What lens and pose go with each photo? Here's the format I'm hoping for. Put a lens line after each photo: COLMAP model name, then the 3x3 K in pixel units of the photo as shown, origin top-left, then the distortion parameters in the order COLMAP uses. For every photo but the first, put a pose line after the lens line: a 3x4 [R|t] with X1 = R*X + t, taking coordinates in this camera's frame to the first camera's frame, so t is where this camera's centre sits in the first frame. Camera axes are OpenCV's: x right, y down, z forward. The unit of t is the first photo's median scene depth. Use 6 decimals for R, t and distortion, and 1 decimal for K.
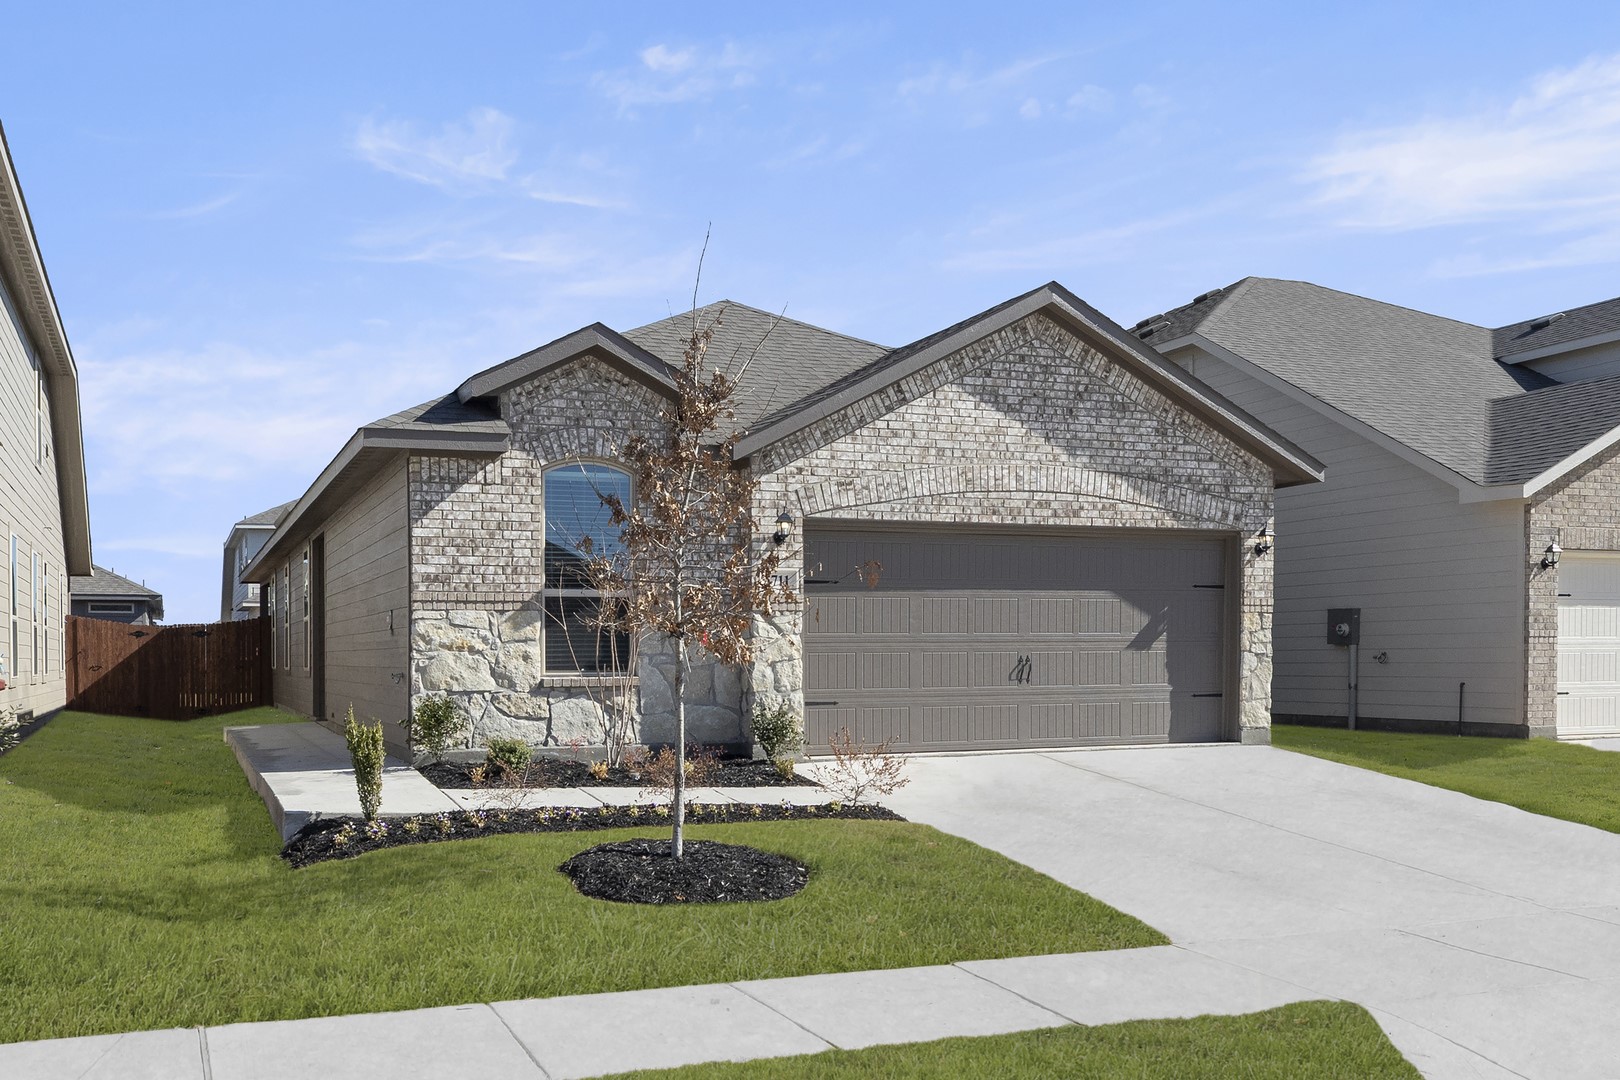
lens RADIAL K [[781.1, 0, 810.2], [0, 781.1, 525.5], [0, 0, 1]] dist [-0.000263, -0.000427]
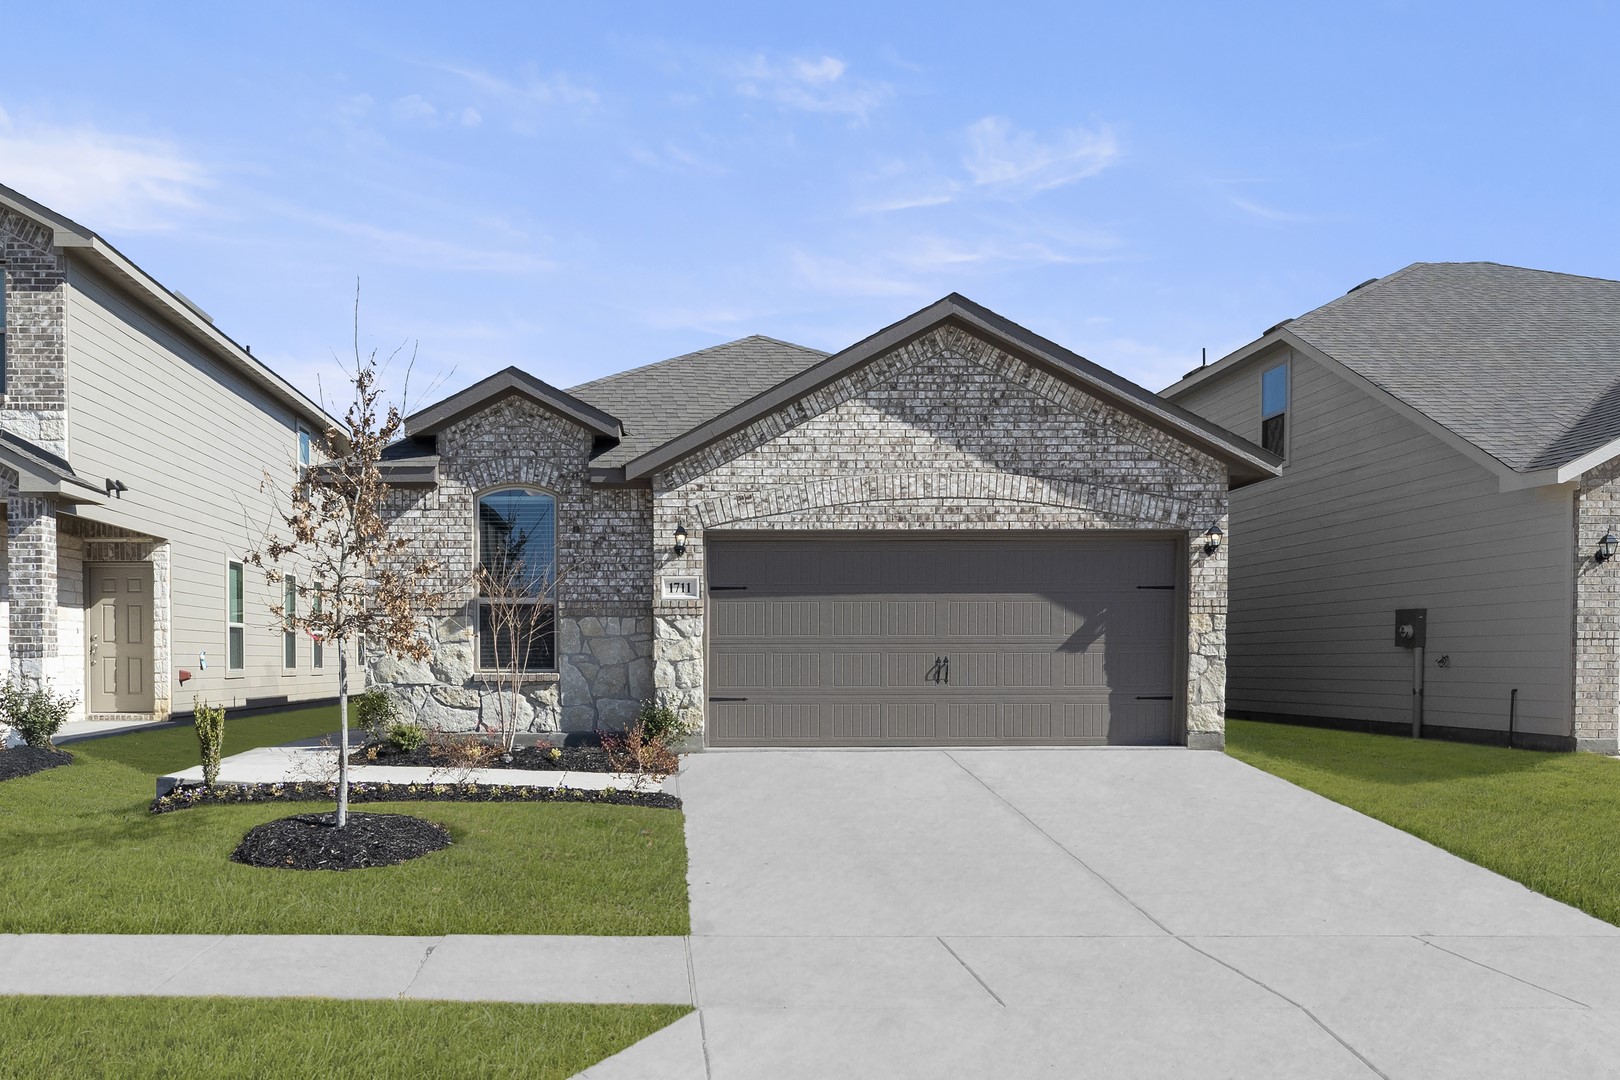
lens RADIAL K [[714.0, 0, 810.0], [0, 714.0, 540.0], [0, 0, 1]] dist [-0.000925, 0.000127]
pose [[0.980867, -0.026835, -0.192818, 0.306747], [0.027432, 0.999624, 0.000427, 0.007173], [0.192734, -0.005708, 0.981234, 0.040874]]
